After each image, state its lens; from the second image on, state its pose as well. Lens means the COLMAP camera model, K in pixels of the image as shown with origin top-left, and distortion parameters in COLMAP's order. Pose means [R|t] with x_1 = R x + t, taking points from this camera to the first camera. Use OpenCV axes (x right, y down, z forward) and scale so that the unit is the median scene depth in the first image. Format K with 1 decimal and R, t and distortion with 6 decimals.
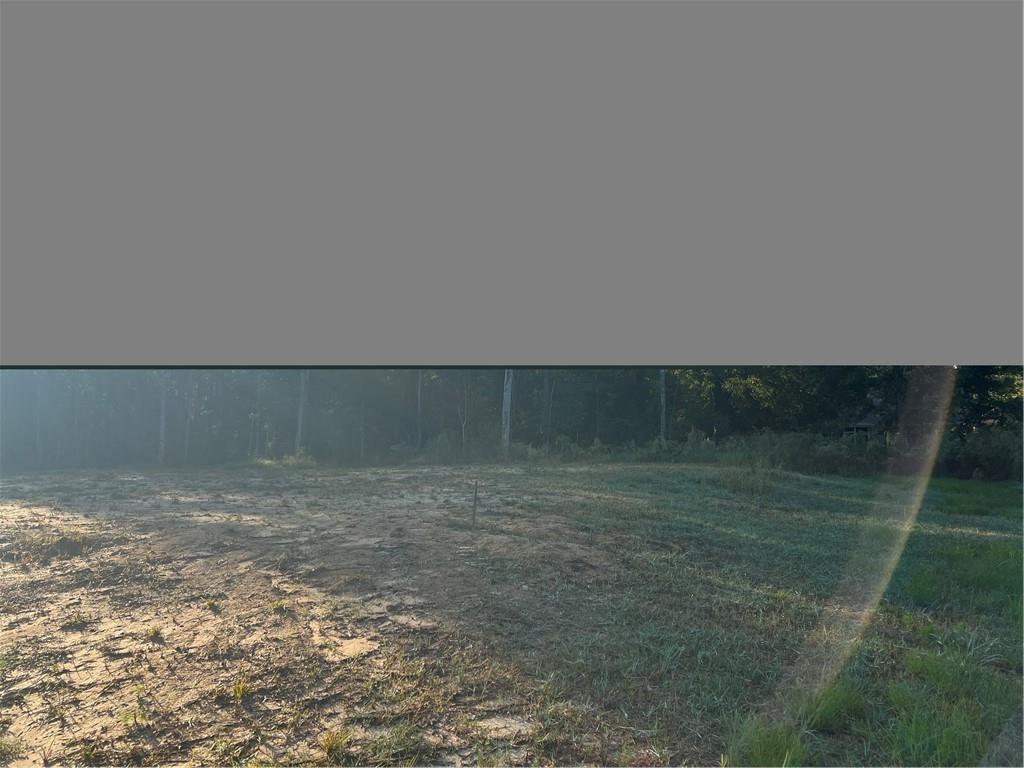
lens RADIAL K [[762.8, 0, 512.0], [0, 762.8, 384.0], [0, 0, 1]] dist [0.071000, -0.079539]
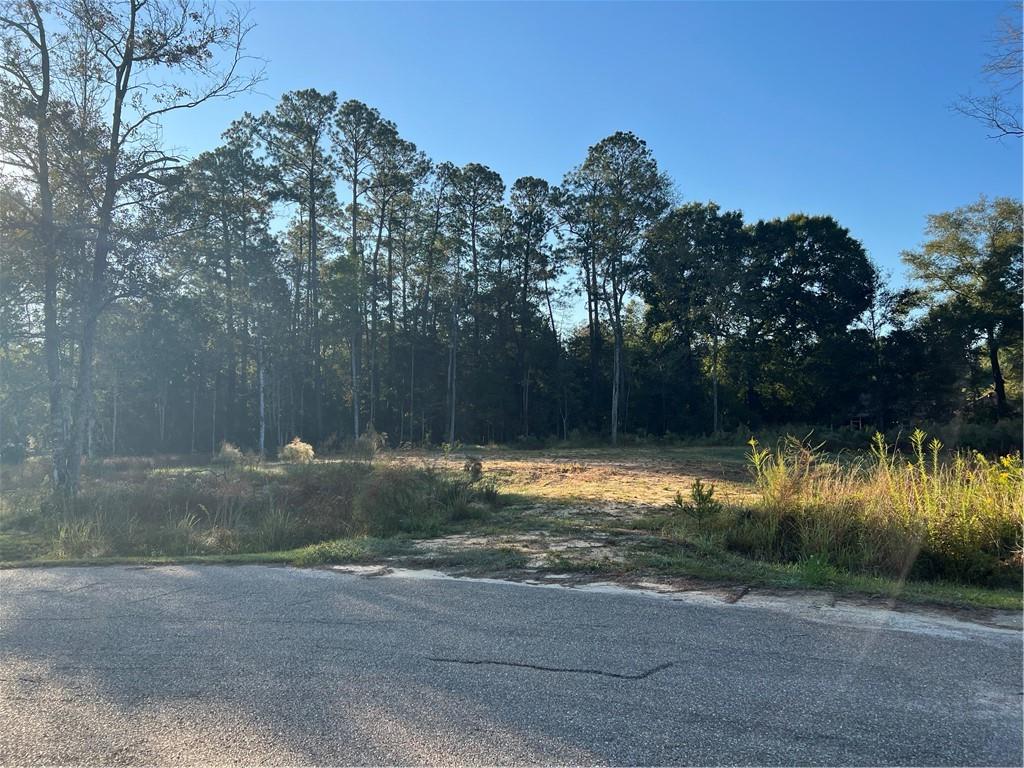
lens RADIAL K [[762.8, 0, 512.0], [0, 762.8, 384.0], [0, 0, 1]] dist [0.071000, -0.079539]
pose [[0.999555, -0.011083, -0.027684, -0.148891], [0.011613, 0.999751, 0.019037, -0.047977], [0.027466, -0.019350, 0.999435, -0.465532]]
